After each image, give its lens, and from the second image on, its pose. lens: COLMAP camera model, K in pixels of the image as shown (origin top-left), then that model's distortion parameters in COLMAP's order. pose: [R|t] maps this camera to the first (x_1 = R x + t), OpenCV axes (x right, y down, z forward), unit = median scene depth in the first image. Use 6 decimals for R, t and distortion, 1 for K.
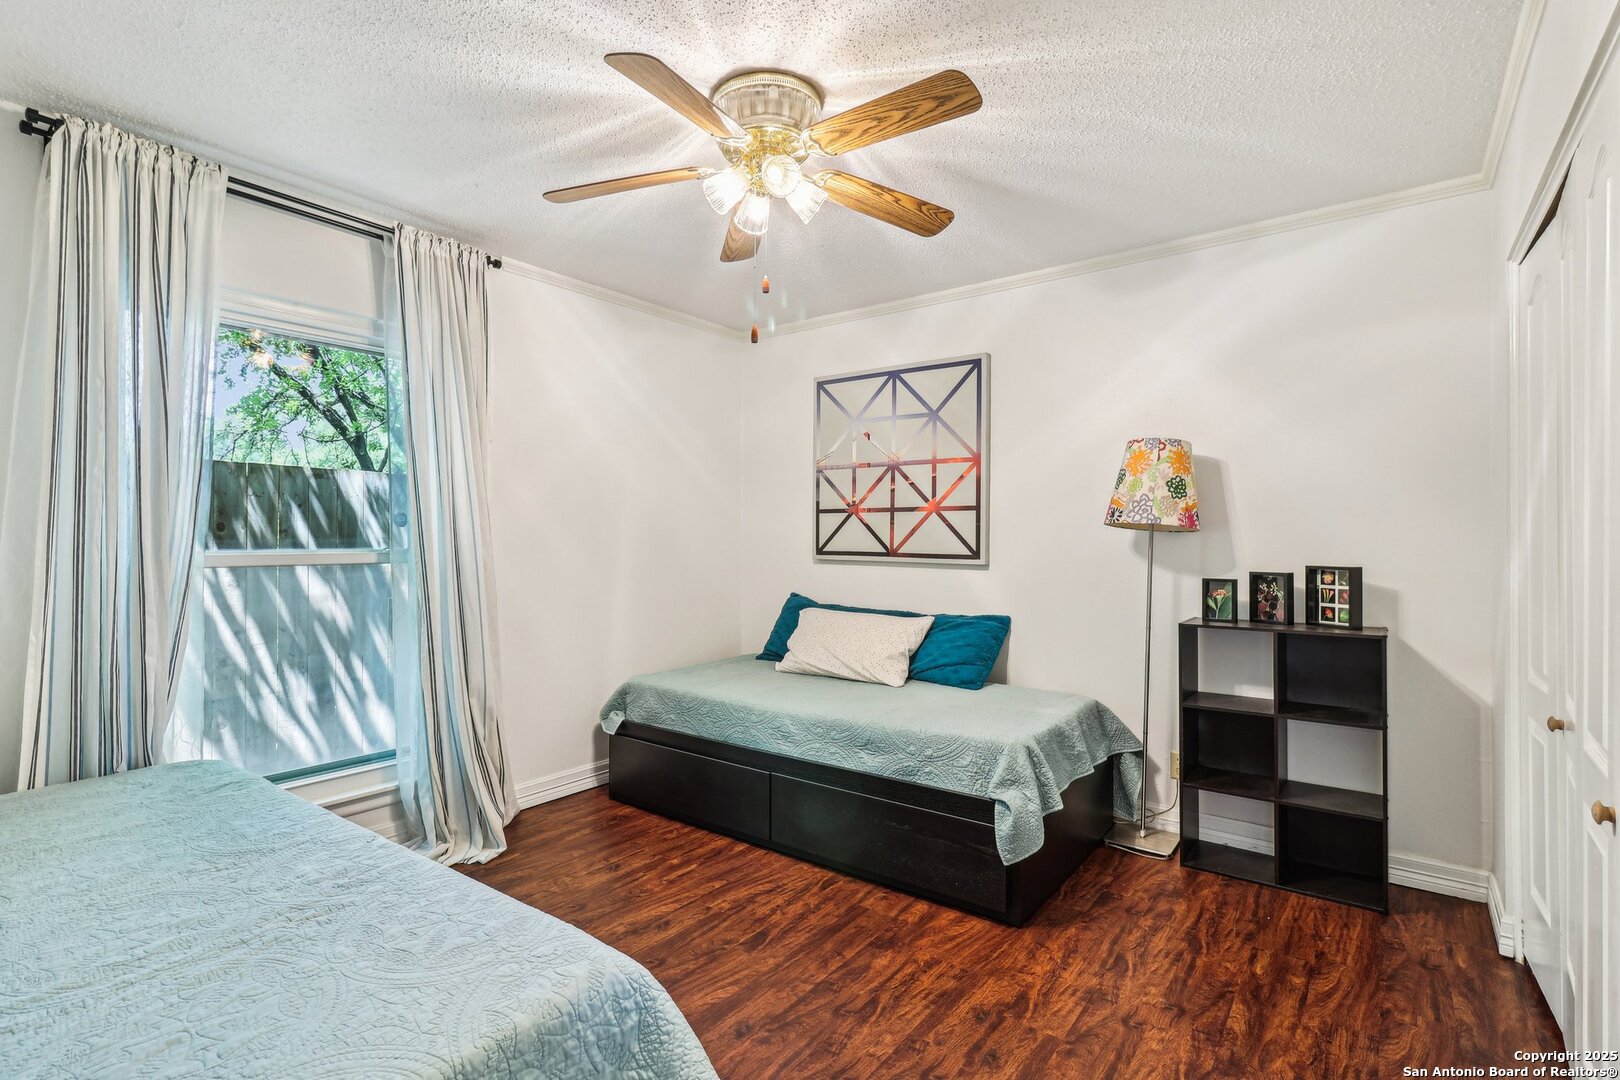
lens RADIAL K [[760.1, 0, 806.9], [0, 760.1, 539.7], [0, 0, 1]] dist [-0.005659, 0.001556]
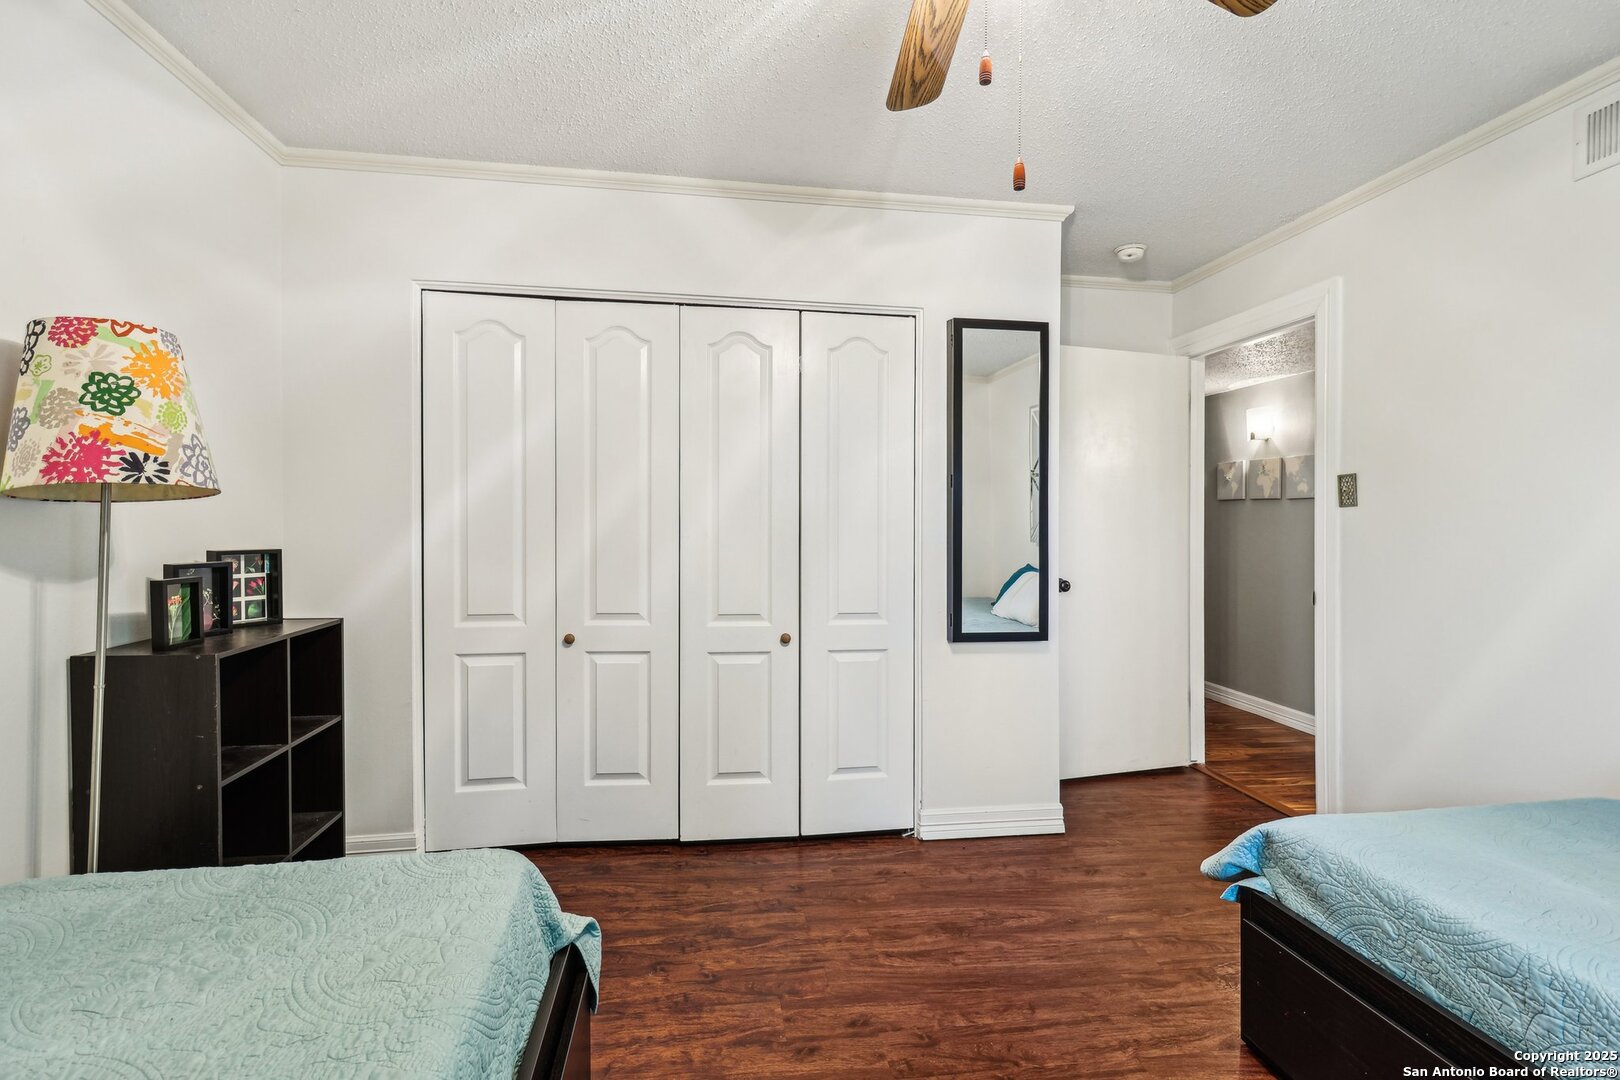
lens RADIAL K [[760.1, 0, 772.4], [0, 760.1, 530.0], [0, 0, 1]] dist [-0.005659, 0.001556]
pose [[-0.681873, -0.001340, 0.731469, -0.356694], [-0.001035, 0.999999, 0.000867, 0.016912], [-0.731469, -0.000166, -0.681874, 1.494974]]
